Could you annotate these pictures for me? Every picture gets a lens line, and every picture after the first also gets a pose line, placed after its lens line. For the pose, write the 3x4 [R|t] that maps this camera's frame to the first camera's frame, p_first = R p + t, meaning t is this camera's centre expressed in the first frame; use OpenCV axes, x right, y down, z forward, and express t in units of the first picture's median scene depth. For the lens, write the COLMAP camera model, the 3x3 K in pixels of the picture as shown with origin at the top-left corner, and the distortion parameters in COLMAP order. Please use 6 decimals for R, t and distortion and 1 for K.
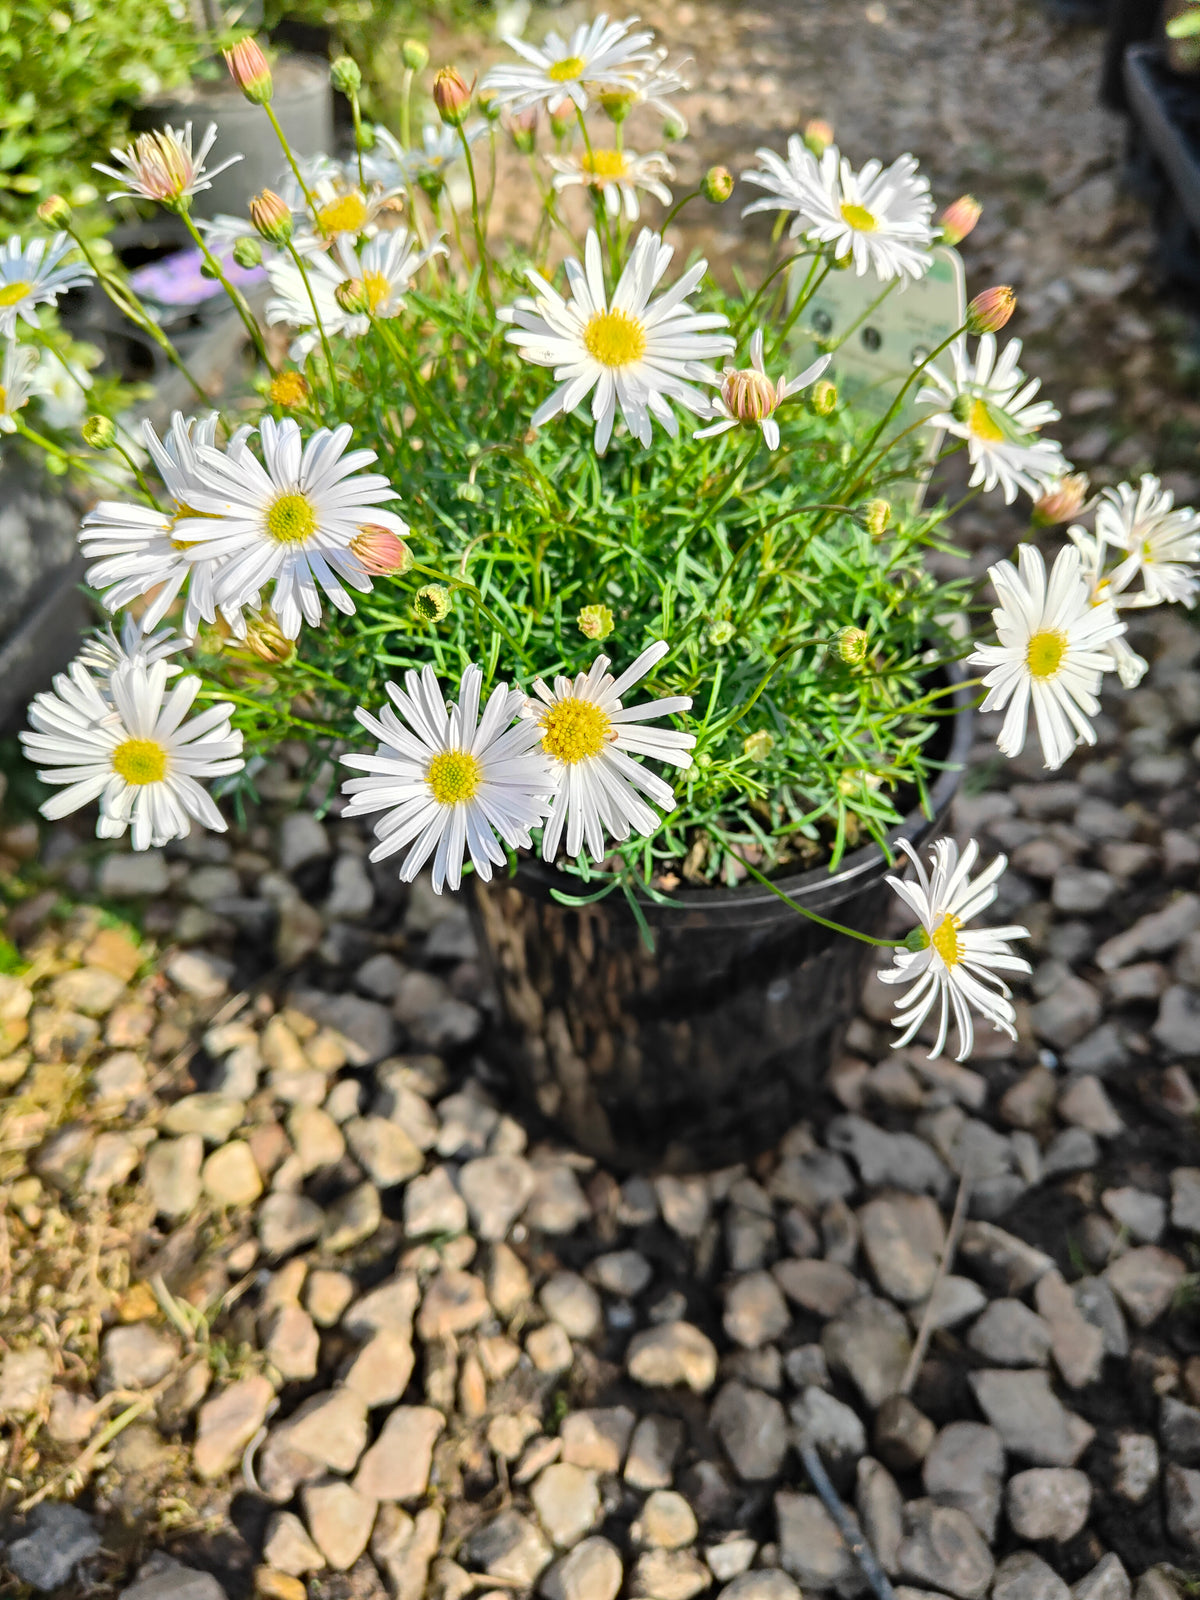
lens RADIAL K [[1160.1, 0, 600.0], [0, 1160.1, 800.0], [0, 0, 1]] dist [-0.019230, -0.001857]
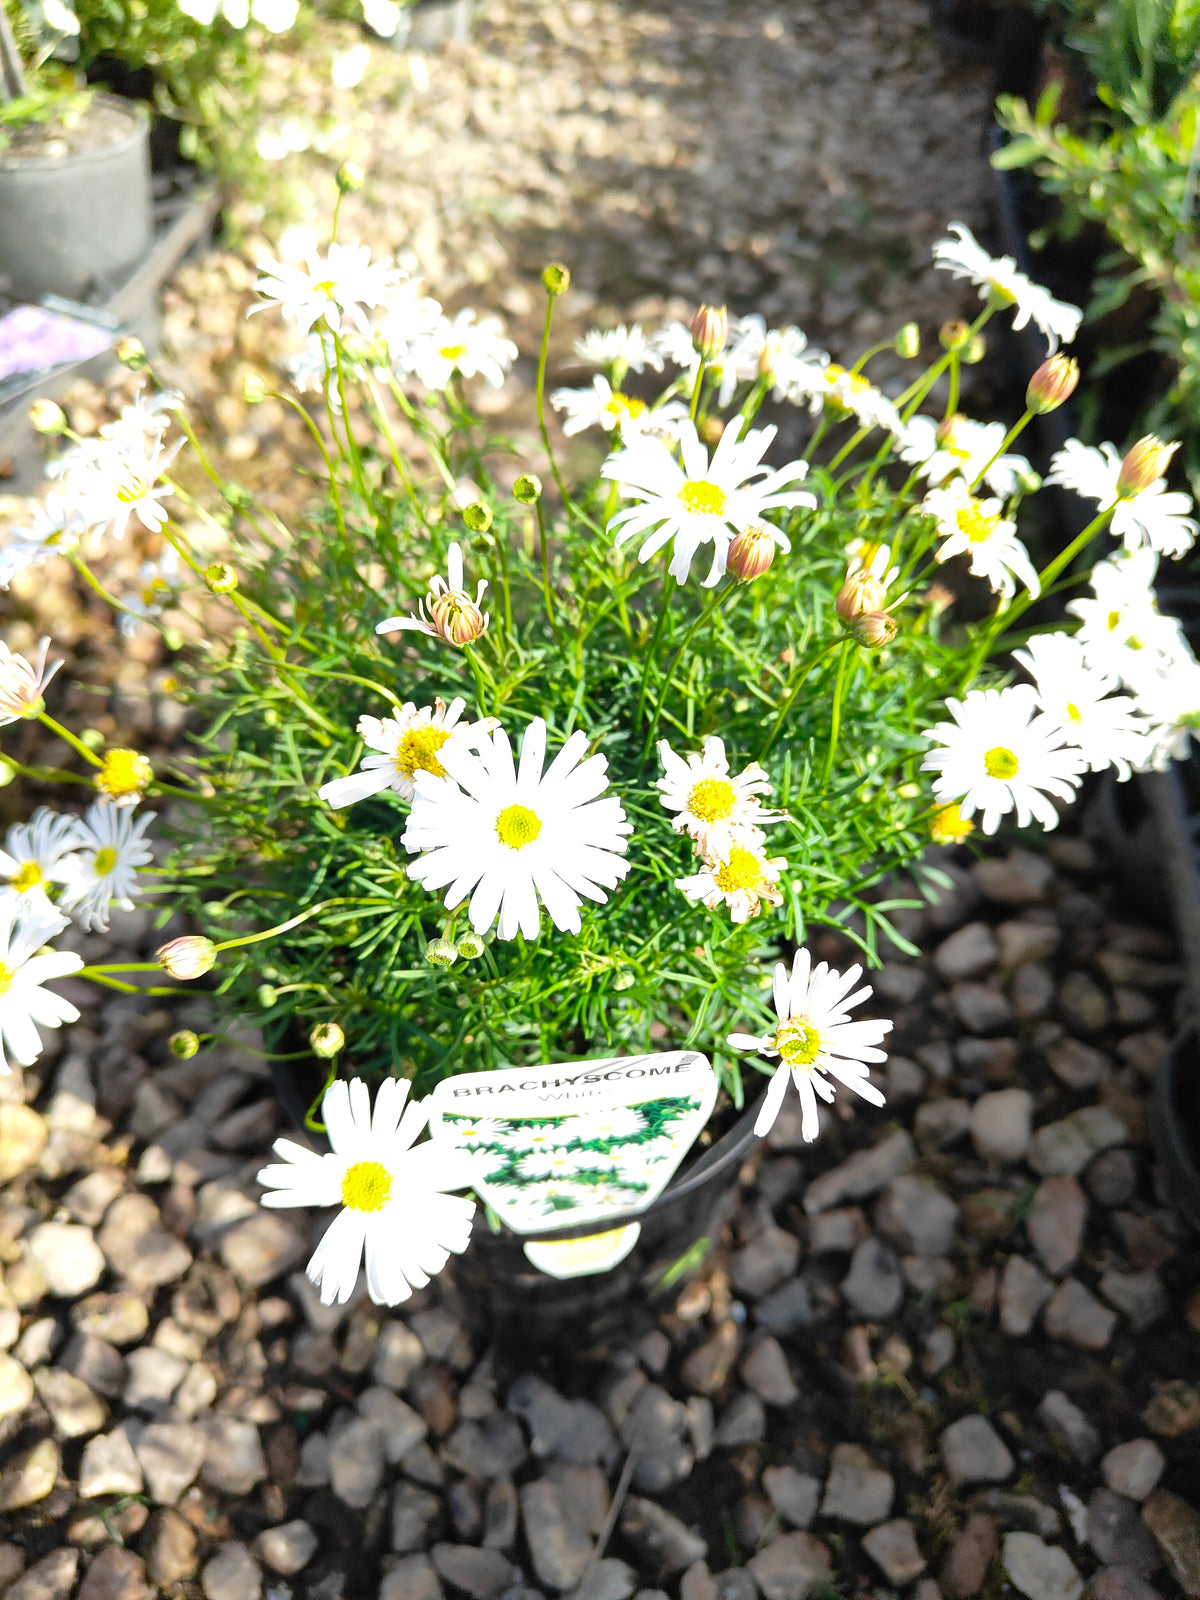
lens RADIAL K [[1157.8, 0, 591.0], [0, 1157.8, 806.9], [0, 0, 1]] dist [-0.025120, 0.004828]
pose [[0.998148, 0.027985, 0.054011, 0.214411], [-0.030931, 0.998034, 0.054512, -0.305249], [-0.052379, -0.056081, 0.997051, 0.023341]]
